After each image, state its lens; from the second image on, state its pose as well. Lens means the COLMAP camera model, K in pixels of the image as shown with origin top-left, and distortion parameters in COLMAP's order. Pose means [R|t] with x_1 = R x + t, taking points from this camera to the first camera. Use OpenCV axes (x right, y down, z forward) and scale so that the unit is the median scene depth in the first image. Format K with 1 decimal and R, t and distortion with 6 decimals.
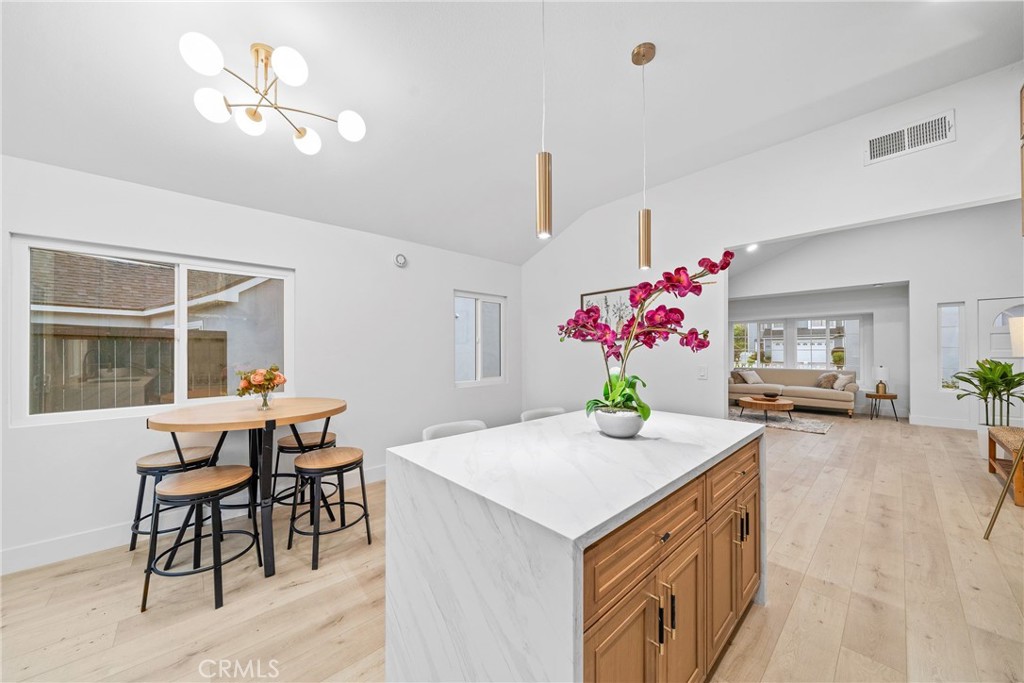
lens RADIAL K [[362.4, 0, 509.7], [0, 362.4, 345.4], [0, 0, 1]] dist [-0.005403, -0.000630]
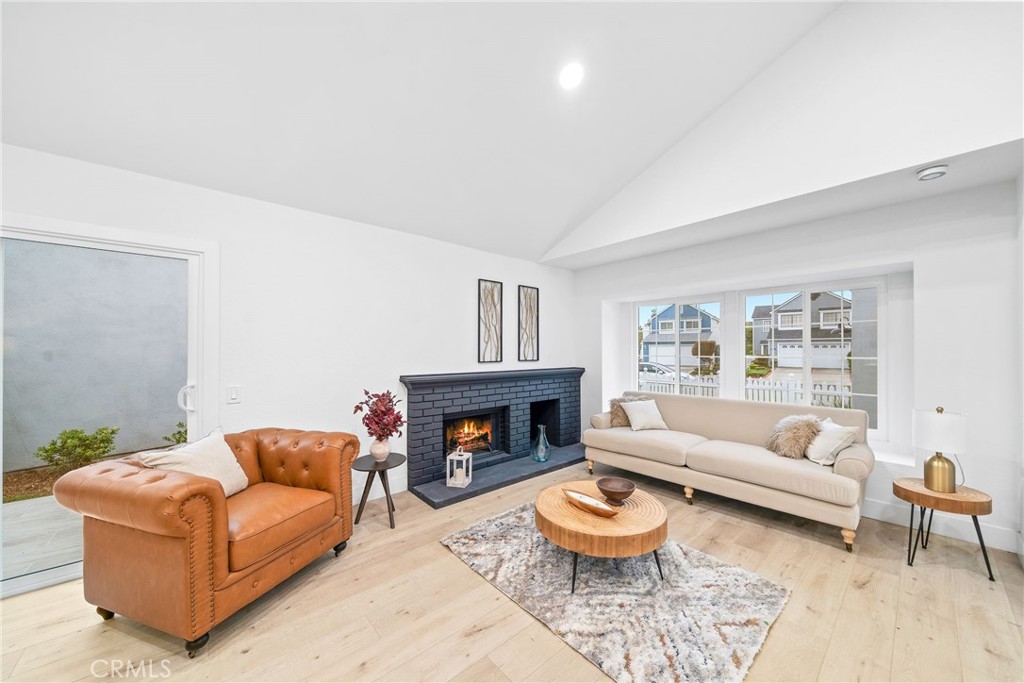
lens RADIAL K [[362.4, 0, 511.7], [0, 362.4, 347.6], [0, 0, 1]] dist [-0.005403, -0.000630]
pose [[0.999707, 0.003438, -0.023980, 0.632044], [-0.003378, 0.999991, 0.002572, -0.000695], [0.023988, -0.002491, 0.999709, 0.648857]]
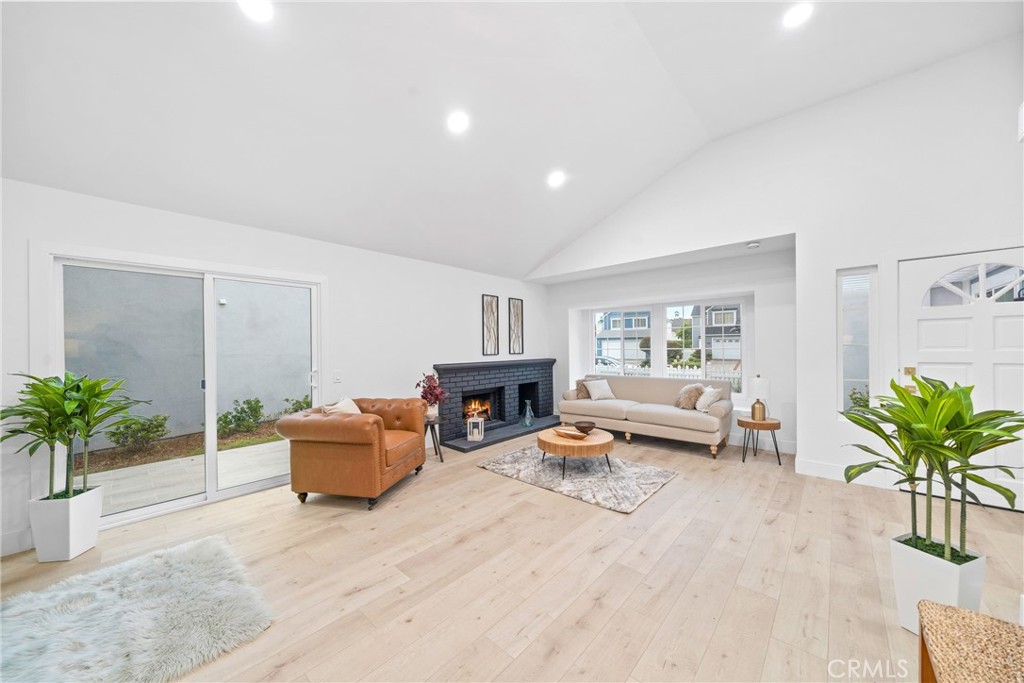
lens RADIAL K [[362.4, 0, 507.7], [0, 362.4, 346.6], [0, 0, 1]] dist [-0.005403, -0.000630]
pose [[0.996485, -0.006427, 0.083519, 0.547606], [0.005697, 0.999943, 0.008975, -0.000824], [-0.083572, -0.008467, 0.996466, 0.413108]]
